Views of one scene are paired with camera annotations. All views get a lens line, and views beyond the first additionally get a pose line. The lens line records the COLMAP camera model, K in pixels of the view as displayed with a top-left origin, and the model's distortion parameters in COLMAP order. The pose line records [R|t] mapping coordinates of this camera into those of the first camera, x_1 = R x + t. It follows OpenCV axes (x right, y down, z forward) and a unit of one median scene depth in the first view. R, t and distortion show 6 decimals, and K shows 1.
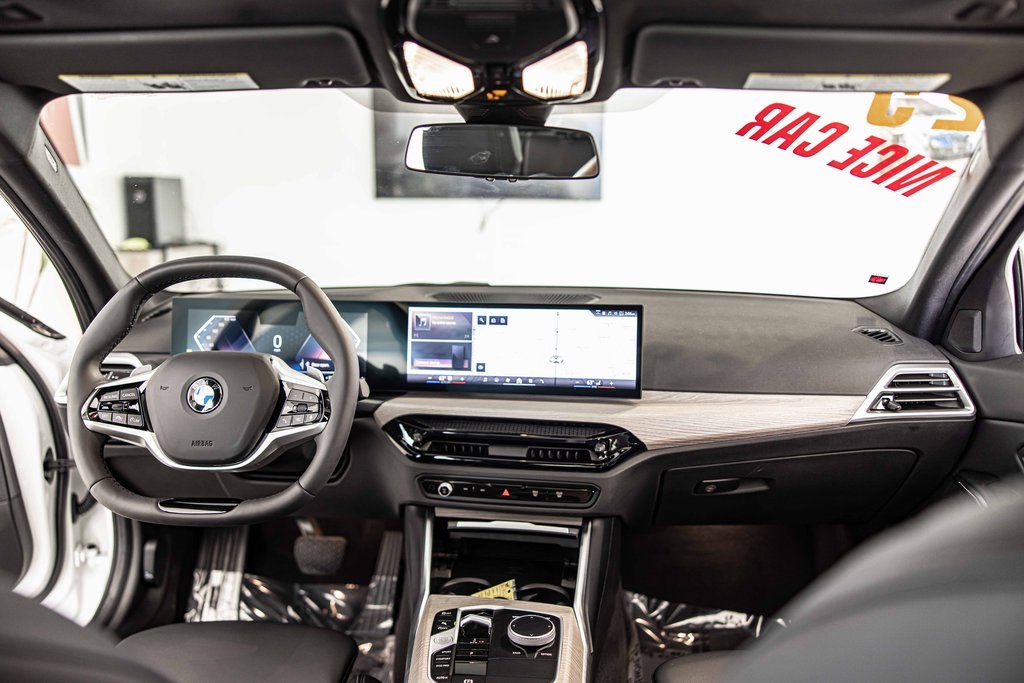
lens RADIAL K [[816.4, 0, 511.0], [0, 816.4, 336.6], [0, 0, 1]] dist [0.008204, 0.005001]
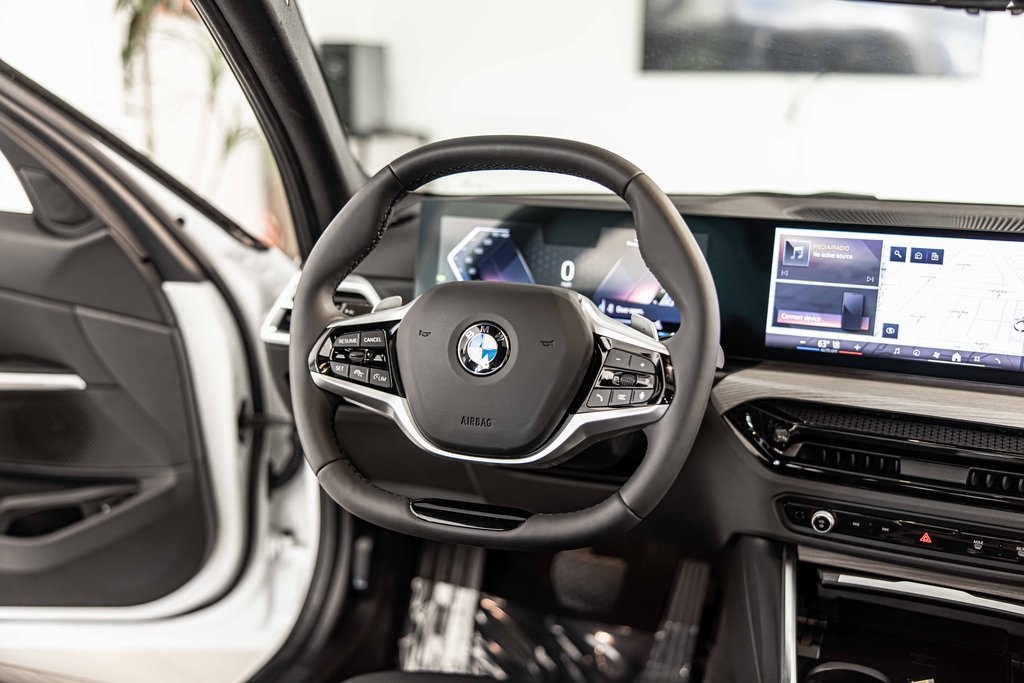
lens RADIAL K [[1135.2, 0, 517.4], [0, 1135.2, 336.1], [0, 0, 1]] dist [0.009106, 0.000000]
pose [[0.965207, 0.067685, -0.252575, -0.092278], [-0.052802, 0.996471, 0.065254, 0.000568], [0.256100, -0.049647, 0.965374, 0.099758]]
